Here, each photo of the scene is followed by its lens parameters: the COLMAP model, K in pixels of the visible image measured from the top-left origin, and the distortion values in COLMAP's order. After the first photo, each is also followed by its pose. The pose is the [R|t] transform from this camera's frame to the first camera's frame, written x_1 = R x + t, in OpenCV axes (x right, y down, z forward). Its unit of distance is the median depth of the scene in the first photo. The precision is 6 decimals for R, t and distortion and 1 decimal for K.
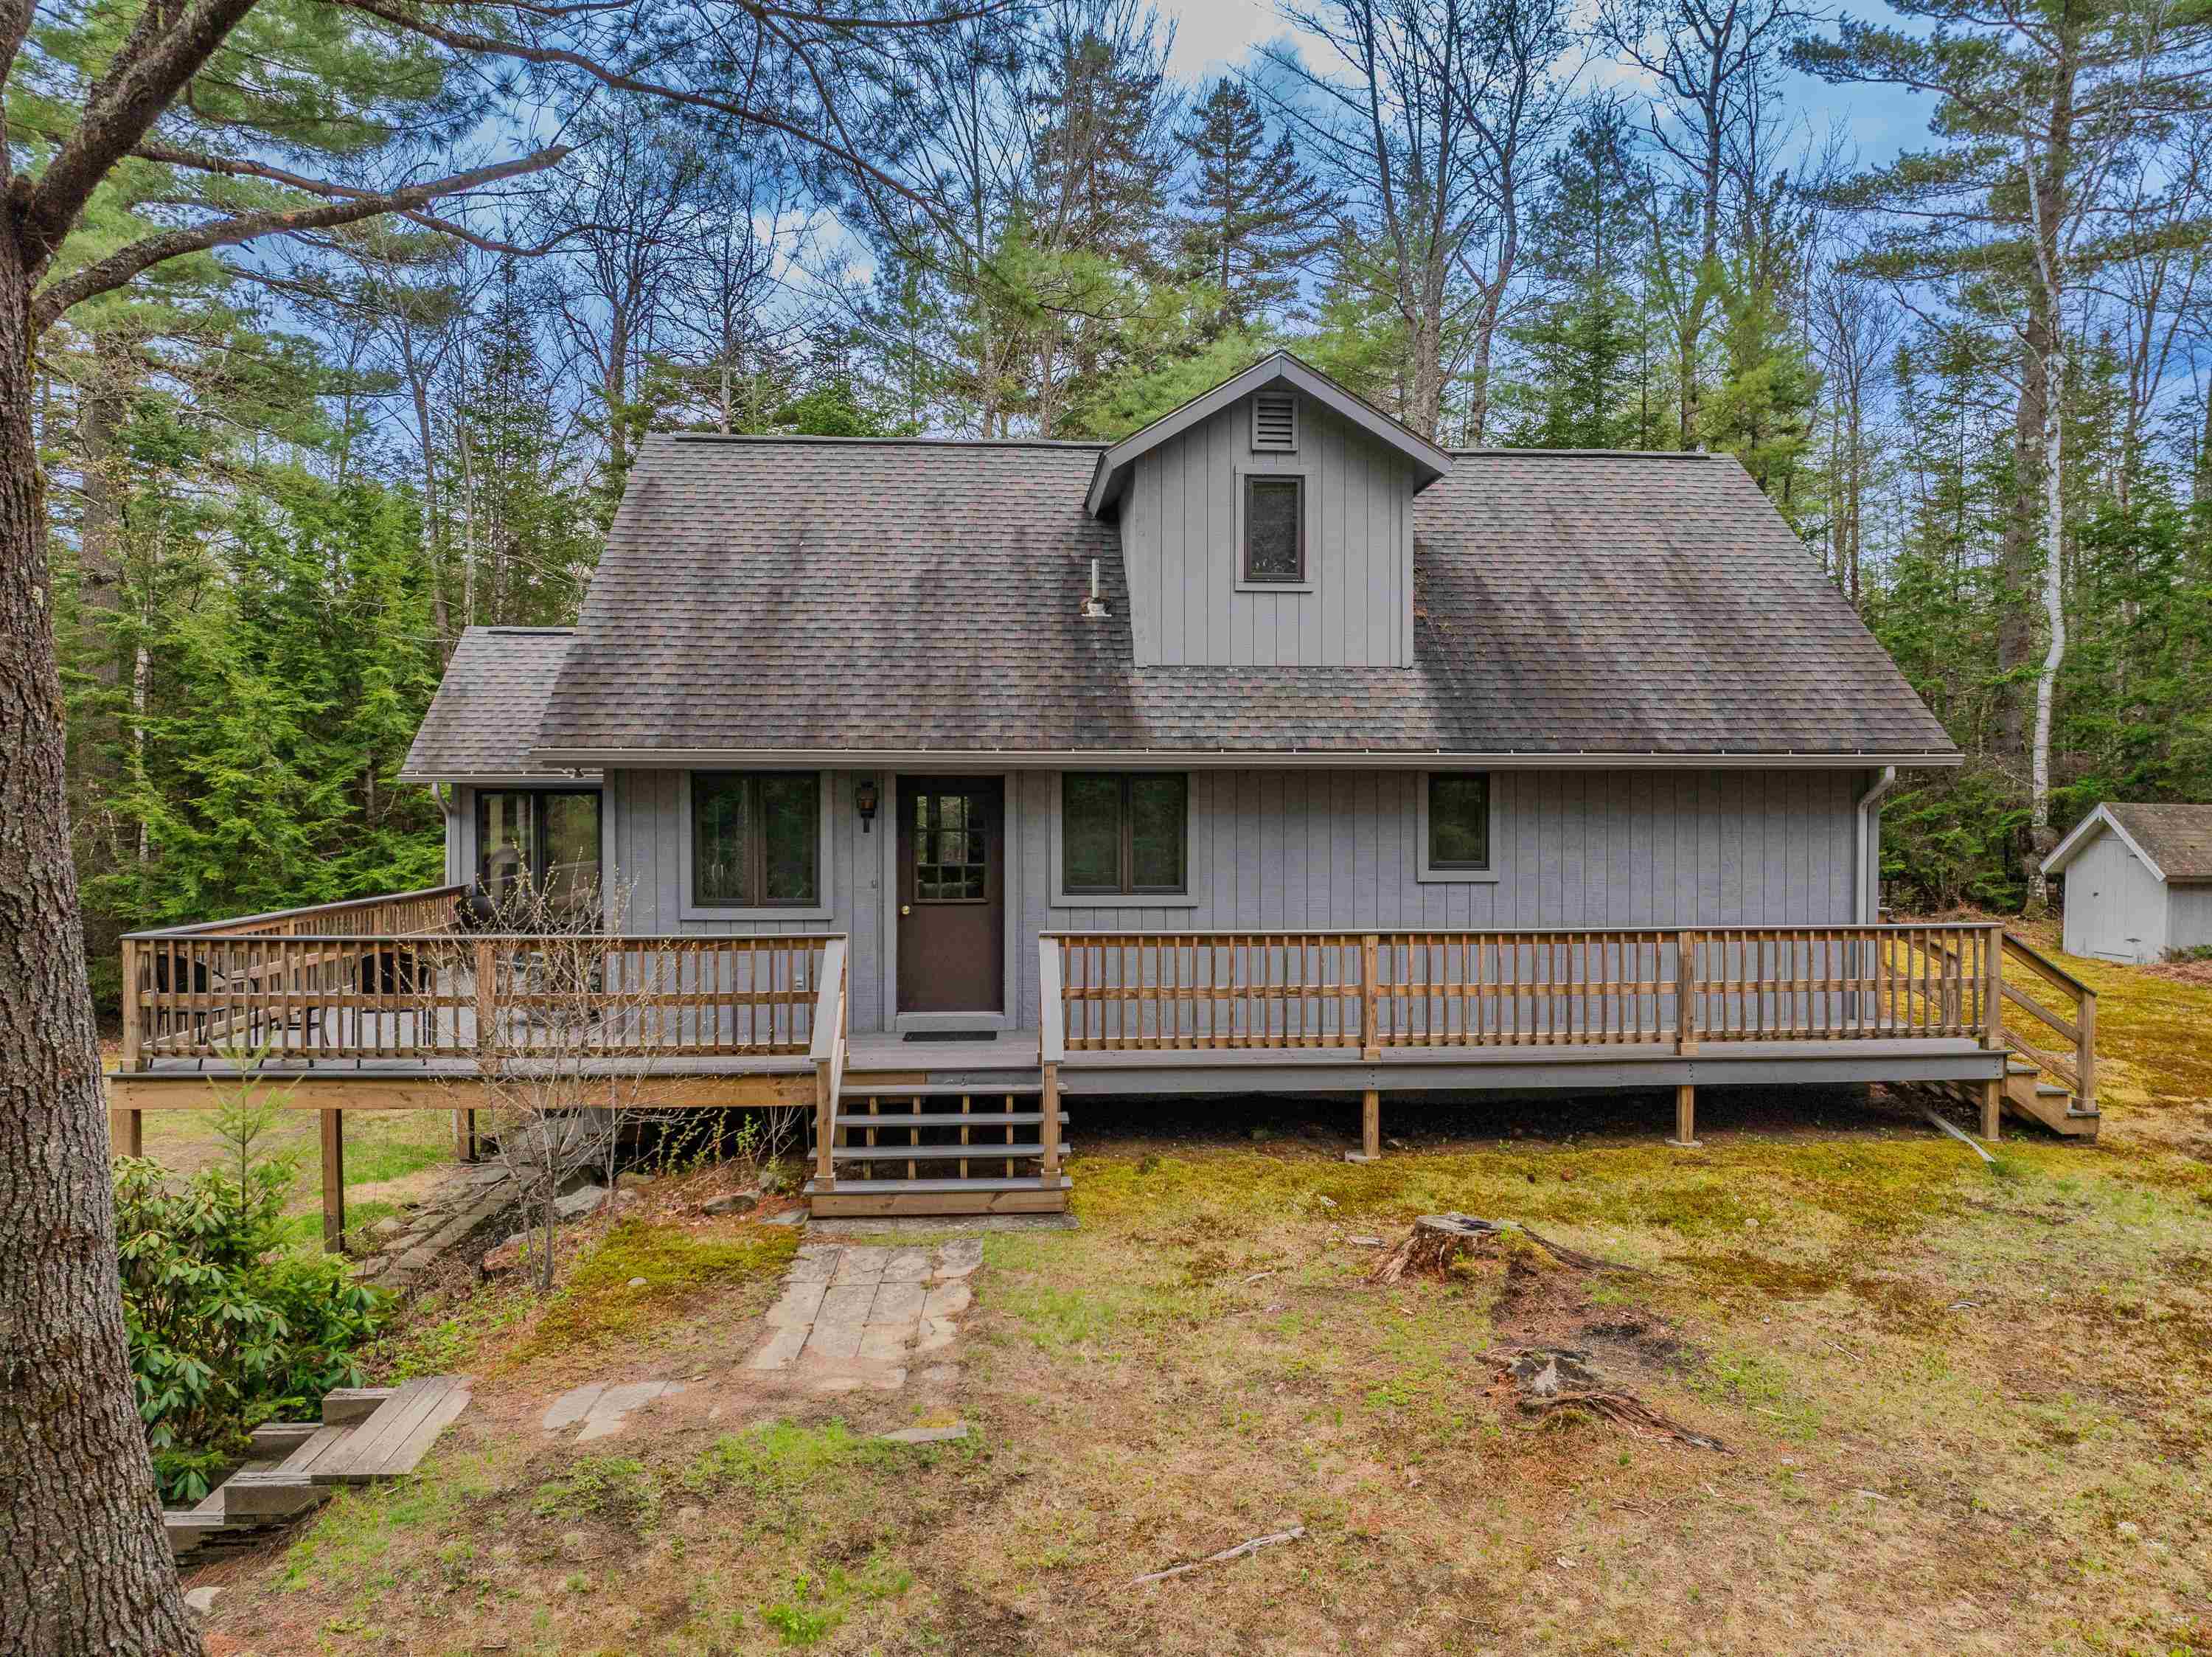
lens RADIAL K [[1558.6, 0, 1109.1], [0, 1558.6, 819.1], [0, 0, 1]] dist [-0.049416, 0.023422]
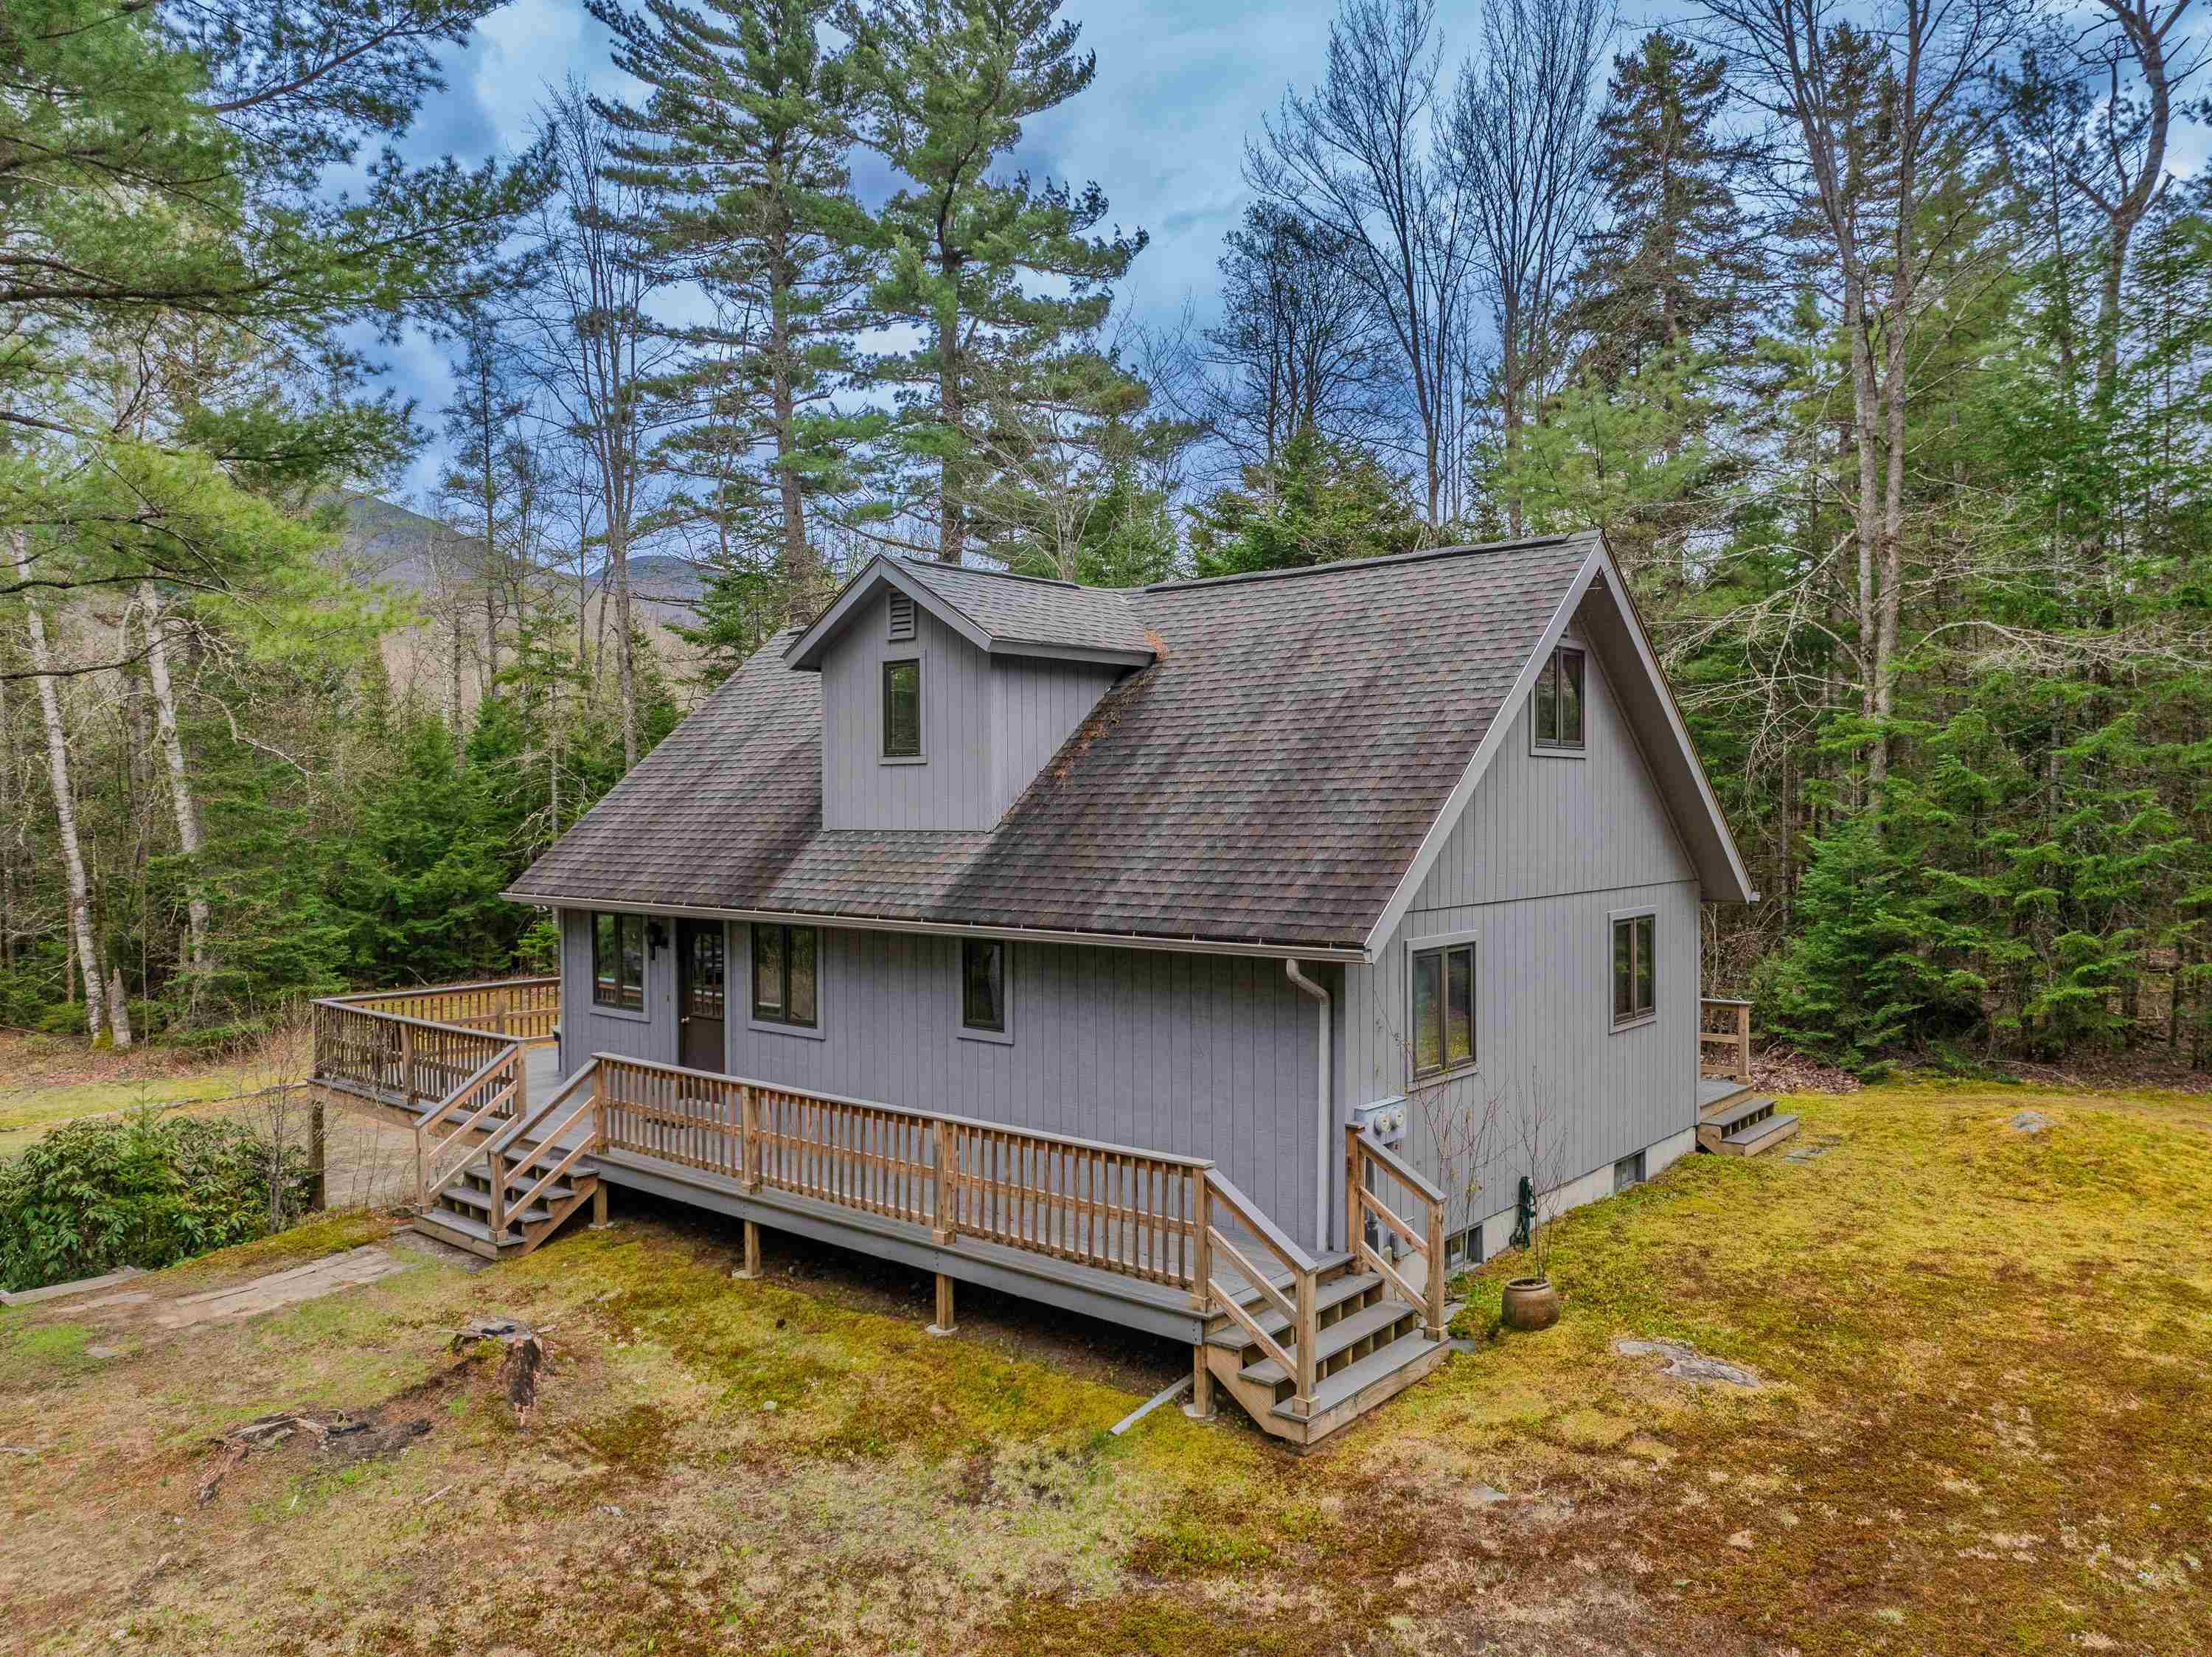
lens RADIAL K [[1558.6, 0, 1109.1], [0, 1558.6, 819.1], [0, 0, 1]] dist [-0.049416, 0.023422]
pose [[0.710960, 0.000225, -0.703232, 1.181373], [-0.002732, 0.999993, -0.002443, -0.124034], [0.703227, 0.003658, 0.710956, 0.361045]]
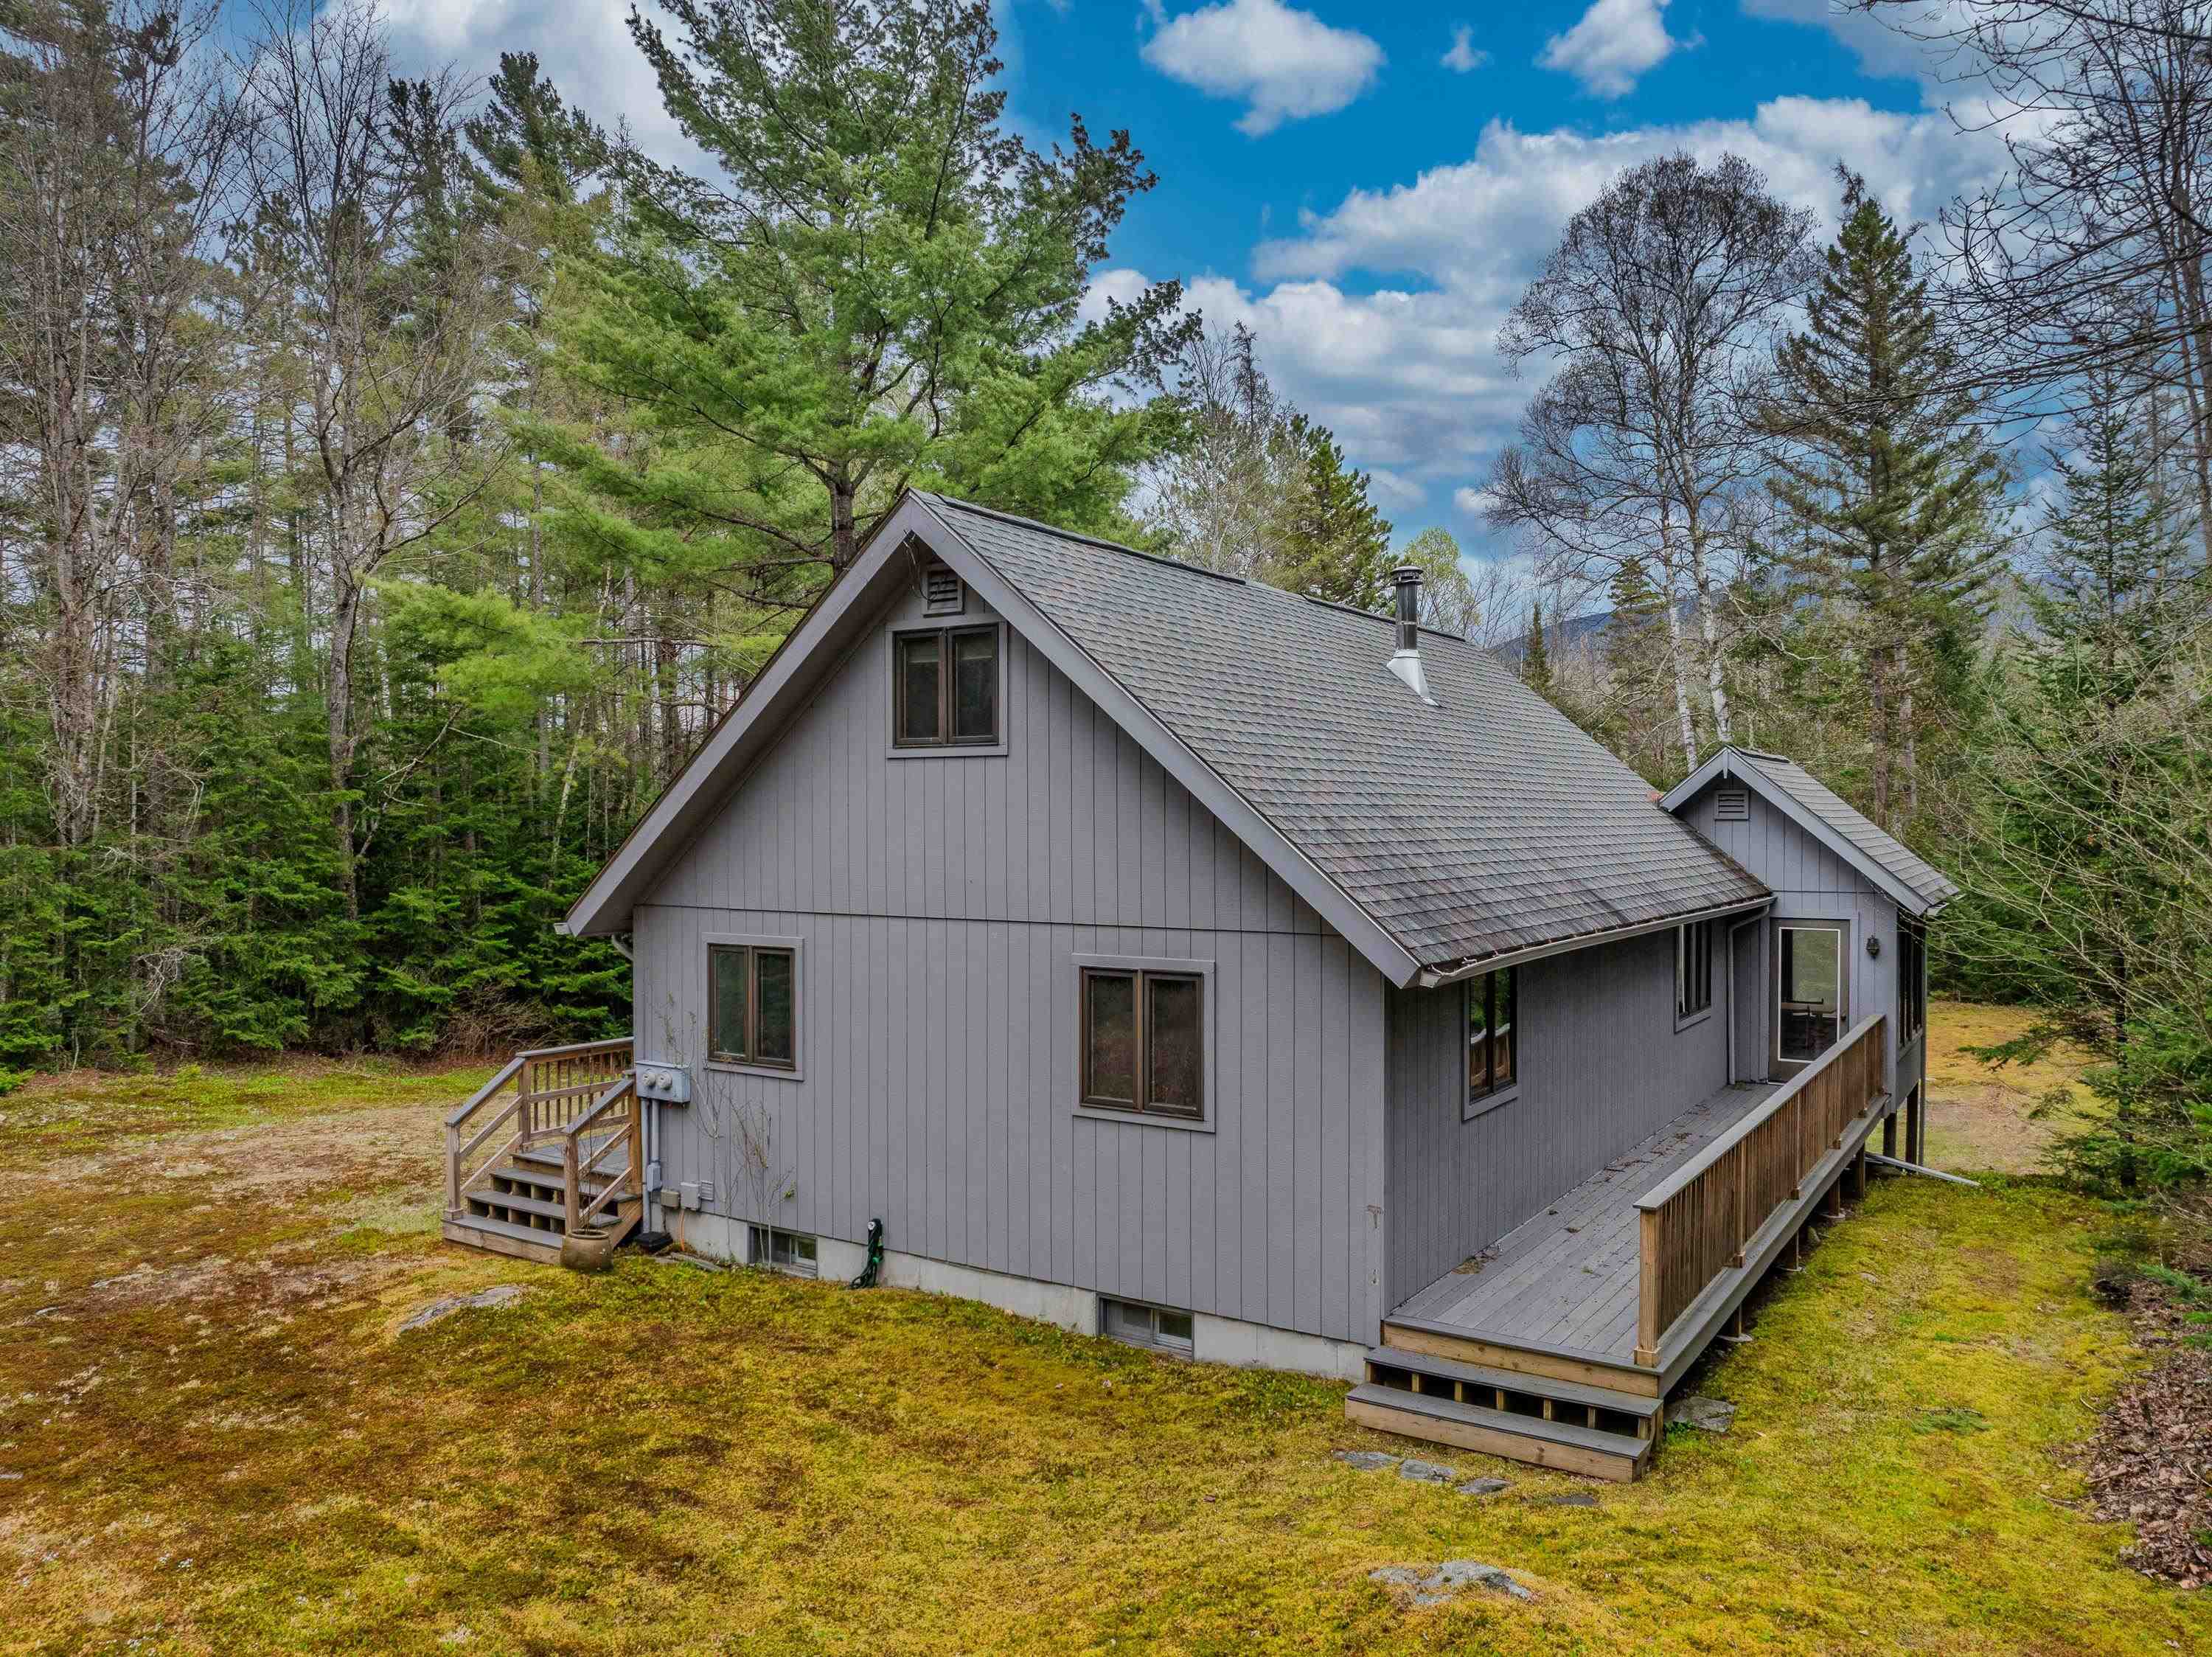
lens RADIAL K [[1558.6, 0, 1109.1], [0, 1558.6, 819.1], [0, 0, 1]] dist [-0.049416, 0.023422]
pose [[-0.607173, -0.000771, -0.794569, 1.347922], [-0.011624, 0.999901, 0.007912, -0.147570], [0.794484, 0.014040, -0.607122, 2.312413]]
